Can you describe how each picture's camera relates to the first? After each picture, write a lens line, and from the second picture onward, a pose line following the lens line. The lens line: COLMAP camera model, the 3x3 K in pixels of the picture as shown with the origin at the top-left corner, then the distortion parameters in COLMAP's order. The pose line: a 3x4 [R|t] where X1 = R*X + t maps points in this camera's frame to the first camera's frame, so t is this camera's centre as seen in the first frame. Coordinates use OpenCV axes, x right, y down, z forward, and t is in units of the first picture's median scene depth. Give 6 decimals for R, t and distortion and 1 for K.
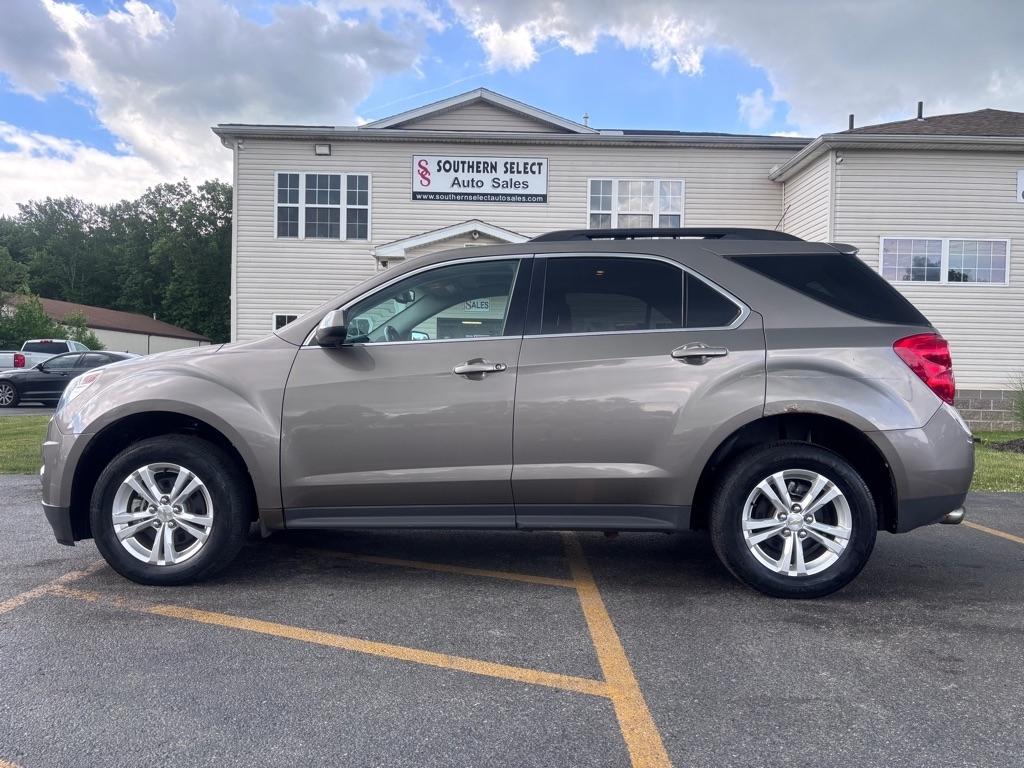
lens RADIAL K [[775.7, 0, 507.7], [0, 775.7, 382.6], [0, 0, 1]] dist [0.038267, -0.062423]
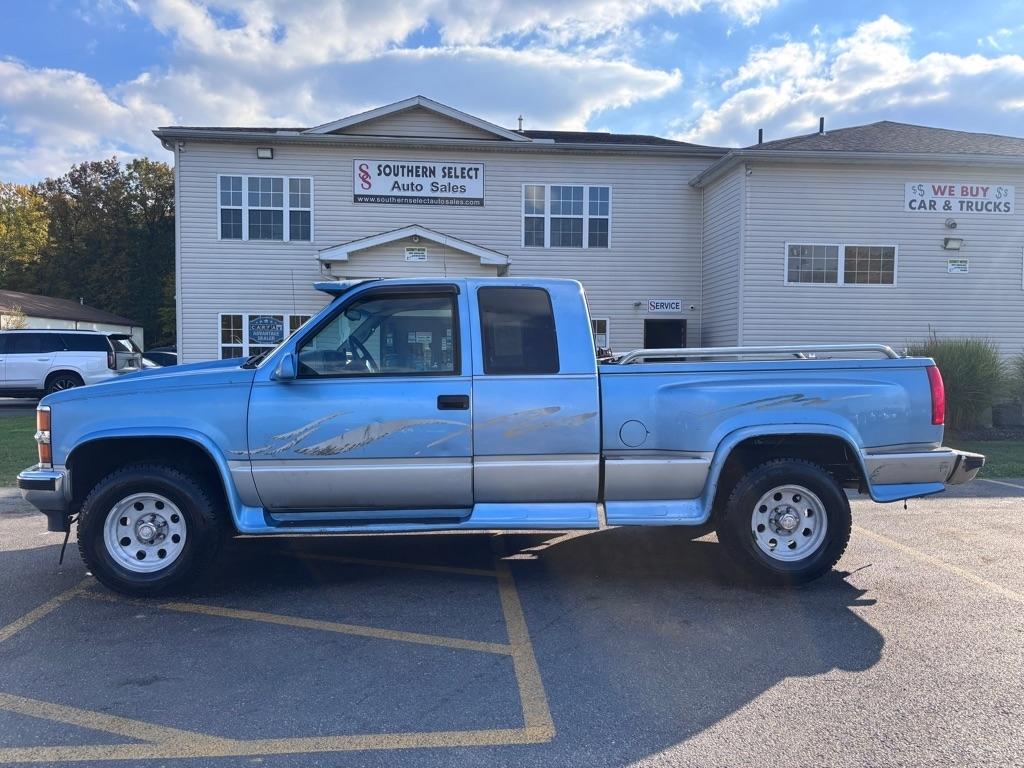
lens RADIAL K [[779.3, 0, 516.5], [0, 779.3, 381.2], [0, 0, 1]] dist [0.009652, -0.009213]
pose [[0.996442, -0.014717, 0.082983, 0.003728], [0.012710, 0.999615, 0.024666, -0.019901], [-0.083314, -0.023524, 0.996246, -0.061367]]
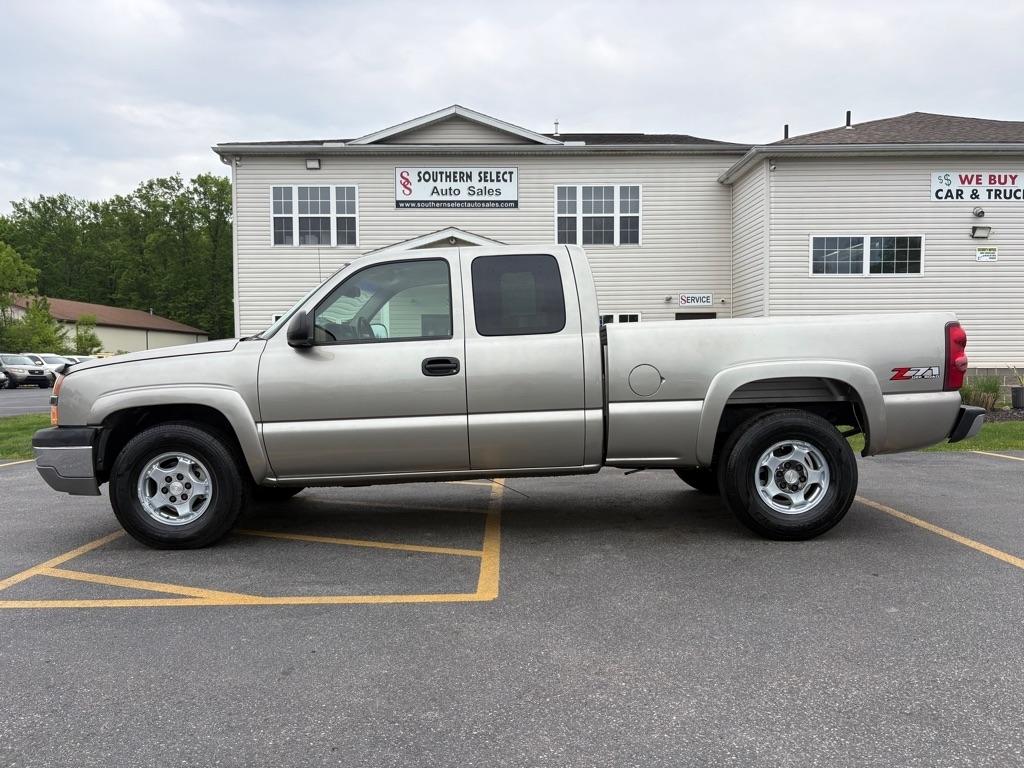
lens RADIAL K [[783.9, 0, 511.3], [0, 783.9, 384.6], [0, 0, 1]] dist [0.005641, -0.016276]
pose [[0.999656, -0.025580, 0.005772, 0.027906], [0.025449, 0.999439, 0.021751, -0.005447], [-0.006326, -0.021597, 0.999747, -0.115581]]
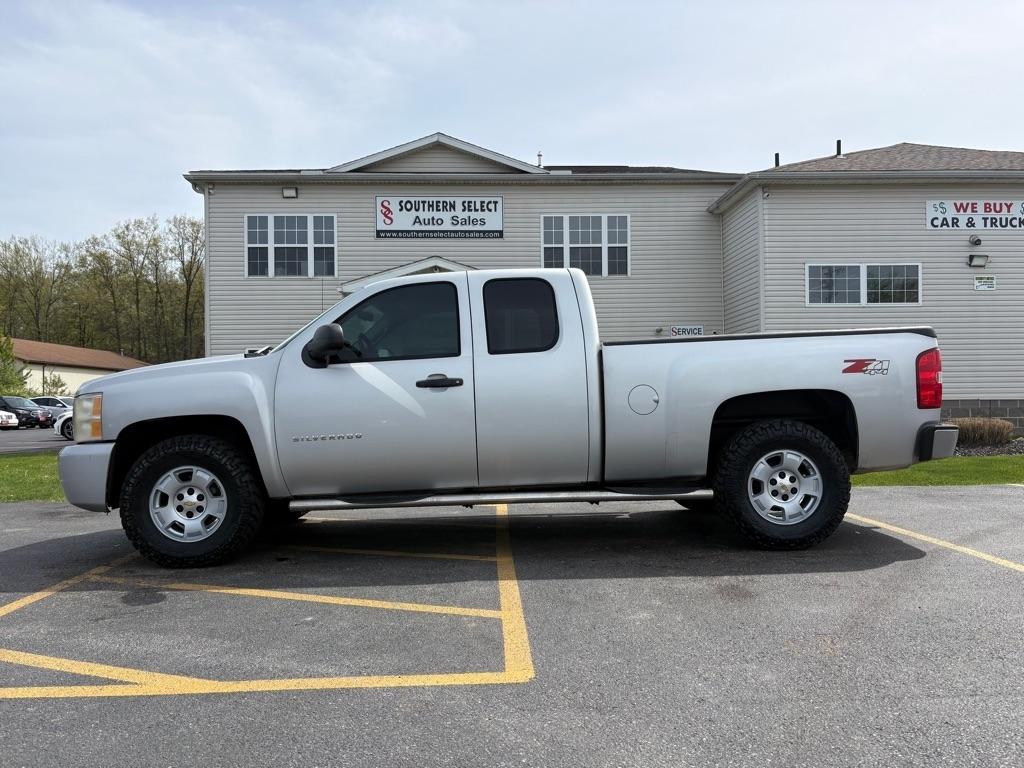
lens RADIAL K [[781.2, 0, 512.1], [0, 781.2, 384.9], [0, 0, 1]] dist [0.006356, -0.013909]
pose [[0.998792, -0.030067, 0.038877, 0.014890], [0.031201, 0.999096, -0.028887, 0.001612], [-0.037973, 0.030065, 0.998826, -0.065161]]
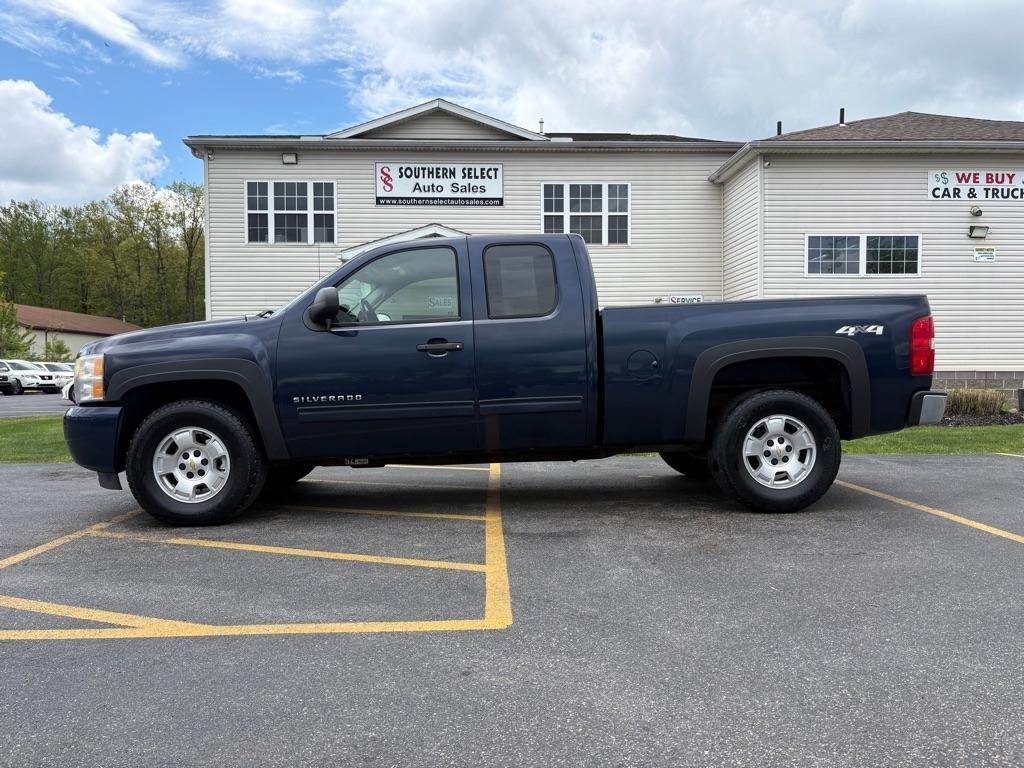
lens RADIAL K [[781.2, 0, 512.1], [0, 781.2, 384.9], [0, 0, 1]] dist [0.006356, -0.013909]
pose [[0.999099, -0.024277, 0.034810, 0.019280], [0.023948, 0.999665, 0.009830, 0.003735], [-0.035037, -0.008988, 0.999346, -0.071427]]
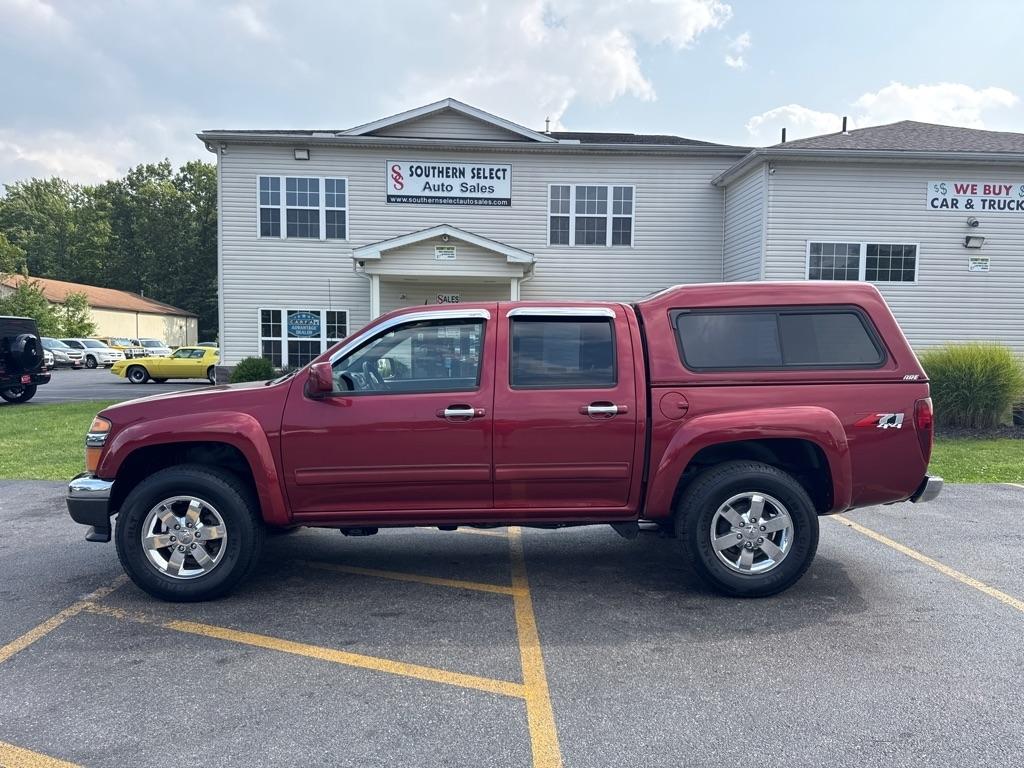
lens RADIAL K [[724.1, 0, 517.2], [0, 724.1, 382.0], [0, 0, 1]] dist [0.083698, -0.146592]
pose [[0.998863, -0.009627, 0.046680, 0.008868], [0.007657, 0.999080, 0.042194, -0.026965], [-0.047044, -0.041789, 0.998018, -0.032896]]
